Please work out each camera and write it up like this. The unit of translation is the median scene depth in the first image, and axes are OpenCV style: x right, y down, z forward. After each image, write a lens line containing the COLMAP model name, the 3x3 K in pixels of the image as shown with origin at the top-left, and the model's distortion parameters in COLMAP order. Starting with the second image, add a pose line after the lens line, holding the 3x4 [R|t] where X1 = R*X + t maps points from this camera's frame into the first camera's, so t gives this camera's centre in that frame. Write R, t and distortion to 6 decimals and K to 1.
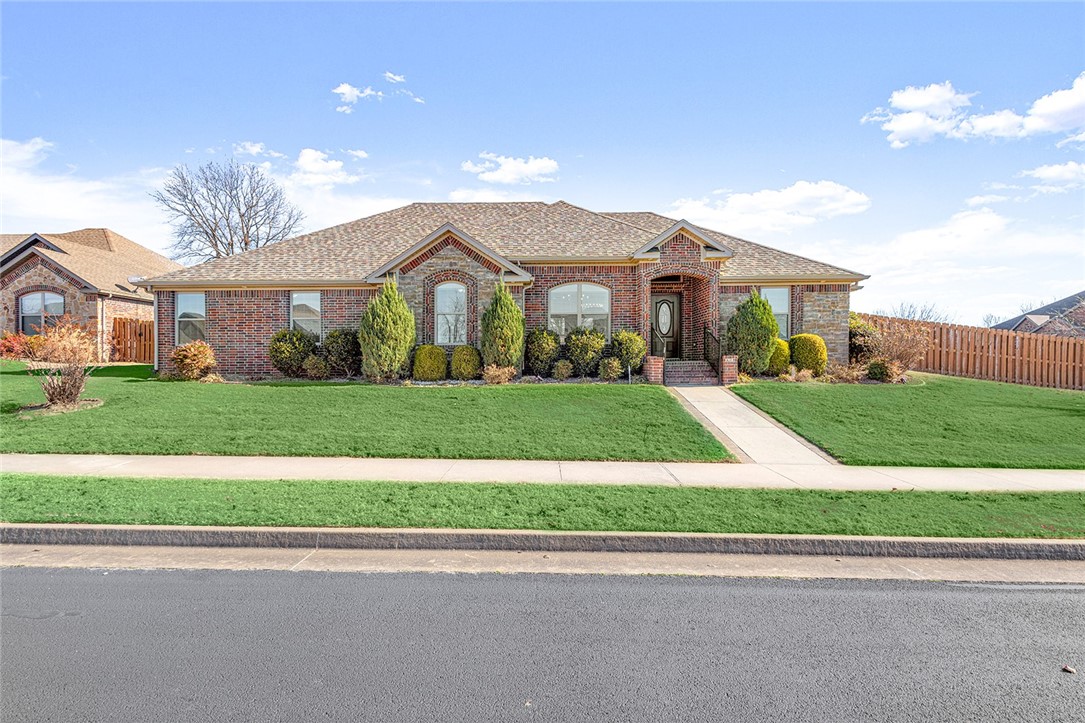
lens RADIAL K [[501.7, 0, 553.7], [0, 501.7, 398.4], [0, 0, 1]] dist [0.008595, -0.000405]
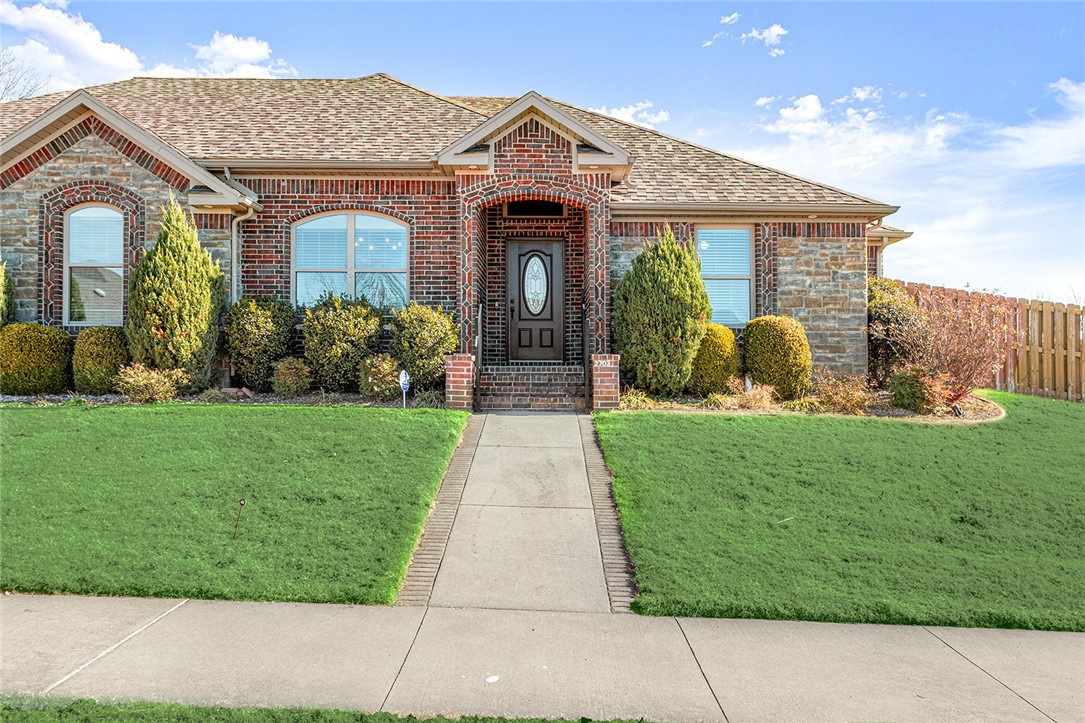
lens RADIAL K [[804.4, 0, 551.7], [0, 804.4, 379.9], [0, 0, 1]] dist [-0.000905, 0.014562]
pose [[0.999835, 0.017721, -0.003900, 0.281410], [-0.017929, 0.997922, -0.061891, -0.008605], [0.002795, 0.061951, 0.998075, 0.187117]]
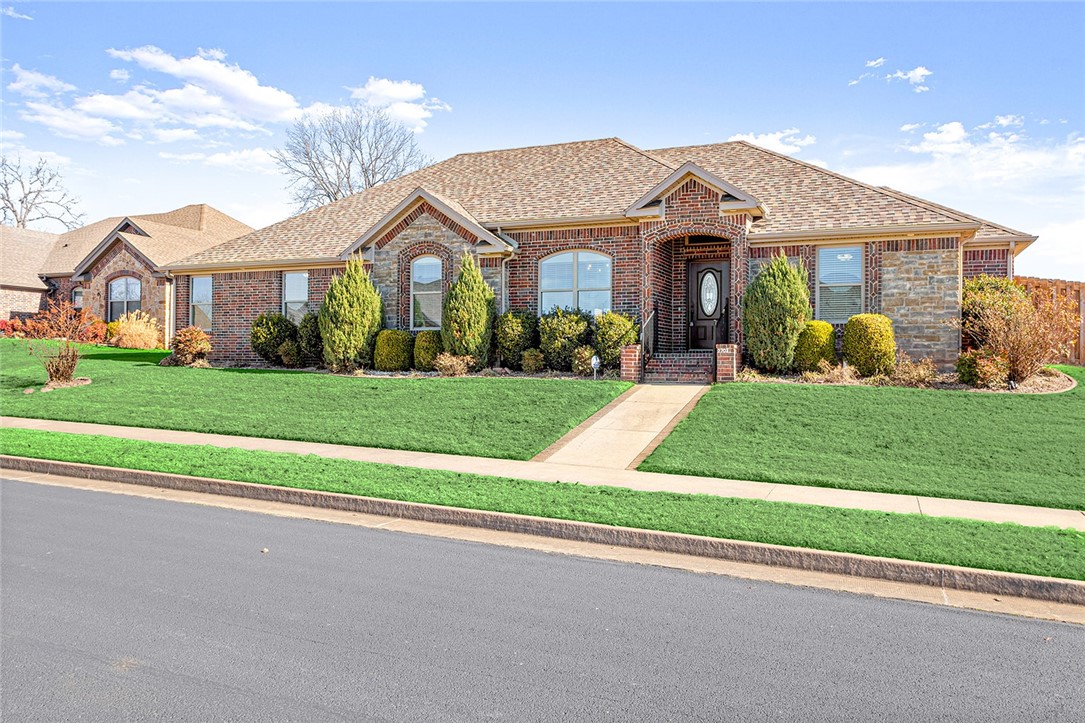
lens RADIAL K [[804.4, 0, 544.3], [0, 804.4, 390.4], [0, 0, 1]] dist [-0.000905, 0.014562]
pose [[0.919183, 0.029940, -0.392691, 0.531268], [-0.044010, 0.998670, -0.026873, 0.022893], [0.391364, 0.041983, 0.919278, -0.163022]]
